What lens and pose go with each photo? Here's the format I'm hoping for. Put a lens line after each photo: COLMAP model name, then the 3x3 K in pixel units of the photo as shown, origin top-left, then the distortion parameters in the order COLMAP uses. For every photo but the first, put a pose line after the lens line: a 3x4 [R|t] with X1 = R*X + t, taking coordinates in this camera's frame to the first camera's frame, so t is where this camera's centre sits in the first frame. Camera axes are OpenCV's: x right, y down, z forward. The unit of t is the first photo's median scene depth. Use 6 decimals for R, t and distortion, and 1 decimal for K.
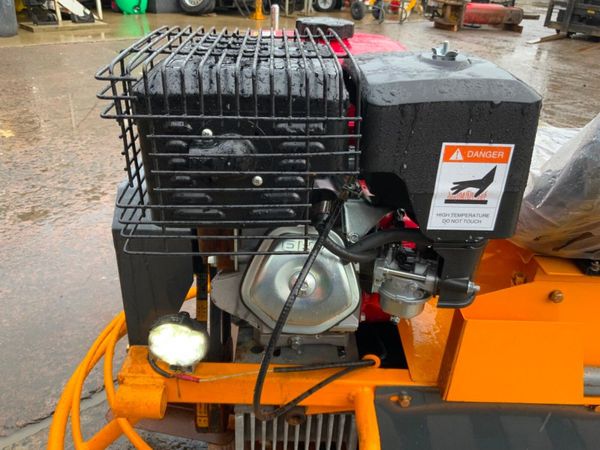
lens RADIAL K [[497.8, 0, 301.9], [0, 497.8, 226.1], [0, 0, 1]] dist [0.065243, -0.114173]
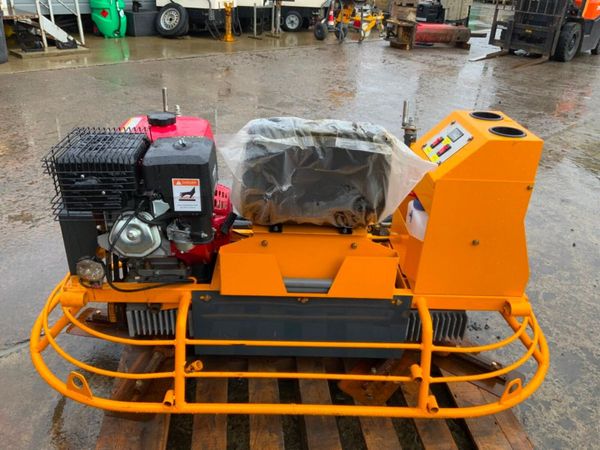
lens RADIAL K [[497.8, 0, 301.9], [0, 497.8, 226.1], [0, 0, 1]] dist [0.065243, -0.114173]
pose [[0.999795, -0.014335, 0.014273, 0.100125], [0.014486, 0.999839, -0.010573, 0.014026], [-0.014120, 0.010777, 0.999842, -0.184256]]
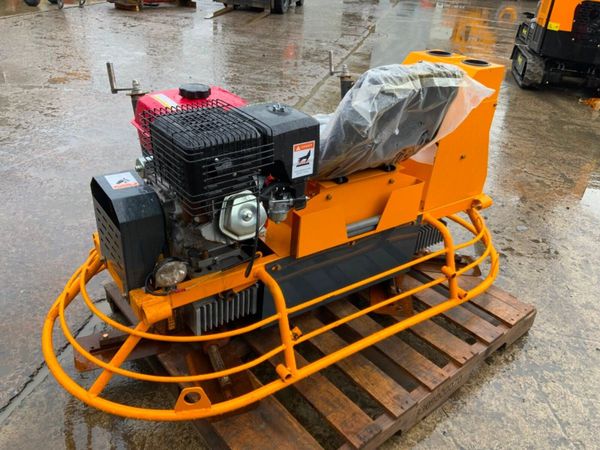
lens RADIAL K [[502.2, 0, 287.9], [0, 502.2, 224.6], [0, 0, 1]] dist [0.074954, -0.109575]
pose [[0.835587, -0.273705, 0.476320, -0.120606], [0.248710, 0.961577, 0.116245, -0.008142], [-0.489835, 0.021332, 0.871554, -0.139761]]
